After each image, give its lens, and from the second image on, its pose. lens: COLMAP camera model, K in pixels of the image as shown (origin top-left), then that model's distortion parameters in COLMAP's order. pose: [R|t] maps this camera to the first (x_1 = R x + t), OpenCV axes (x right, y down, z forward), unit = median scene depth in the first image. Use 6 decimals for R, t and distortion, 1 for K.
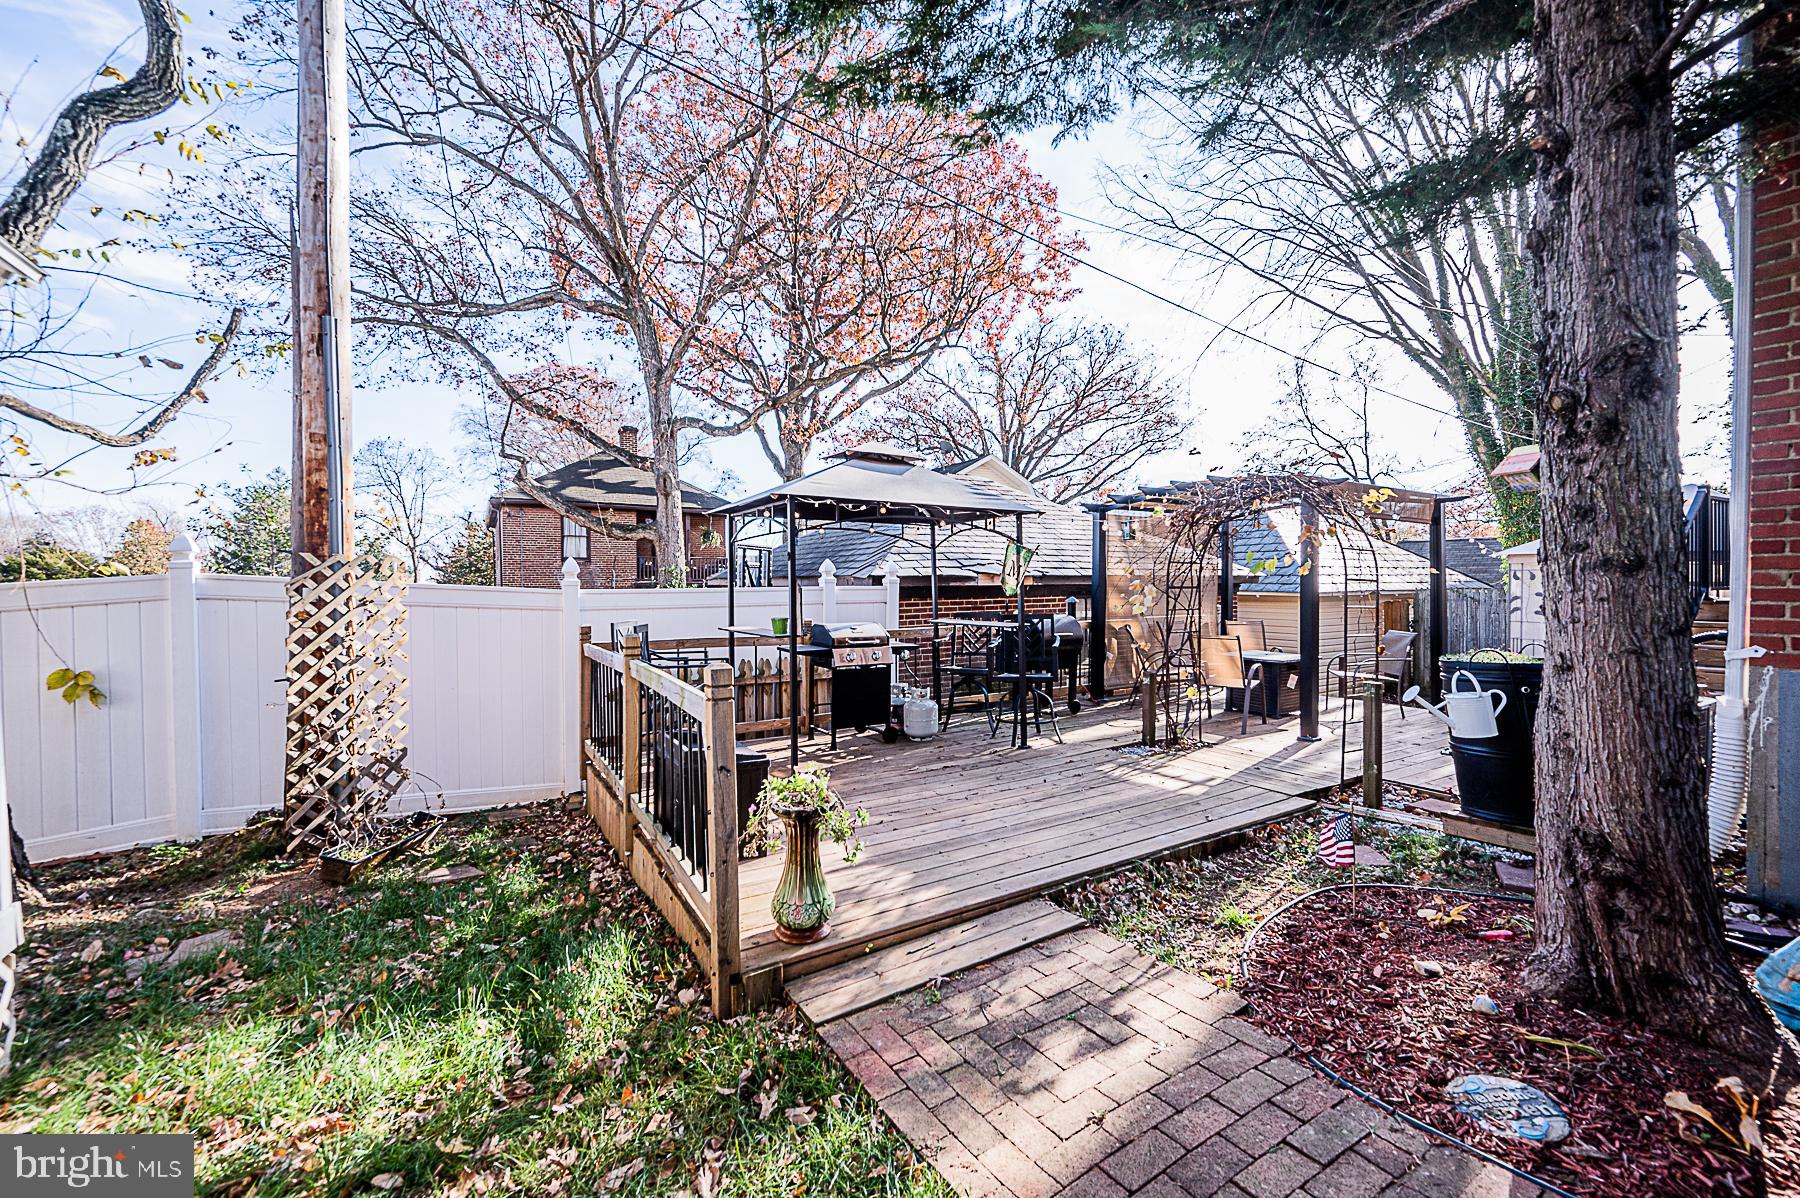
lens RADIAL K [[707.6, 0, 900.0], [0, 707.6, 599.0], [0, 0, 1]] dist [-0.001447, -0.000289]
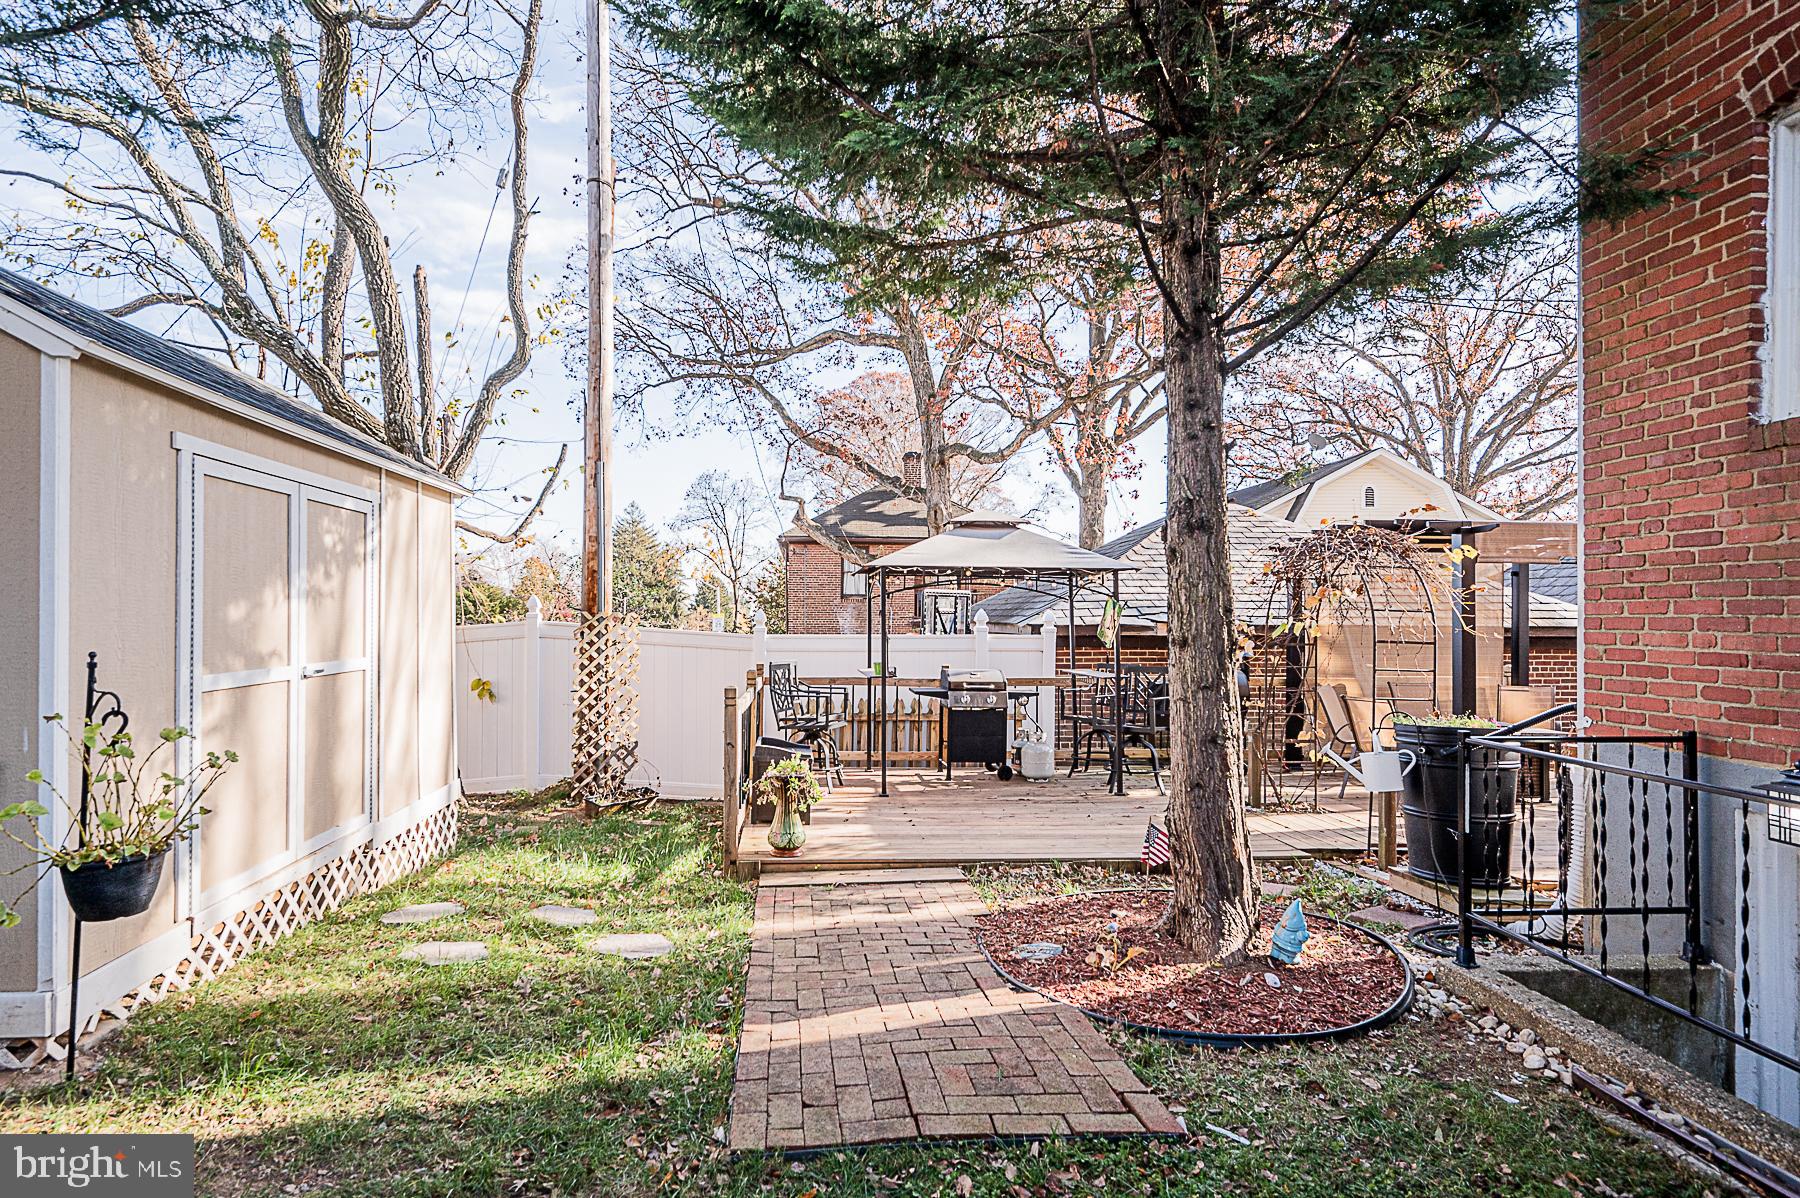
lens RADIAL K [[1016.5, 0, 897.4], [0, 1016.5, 621.5], [0, 0, 1]] dist [0.003650, 0.000527]
pose [[0.884760, 0.013468, -0.465853, 0.818438], [-0.020441, 0.999742, -0.009920, -0.032787], [0.465599, 0.018299, 0.884806, -0.675229]]
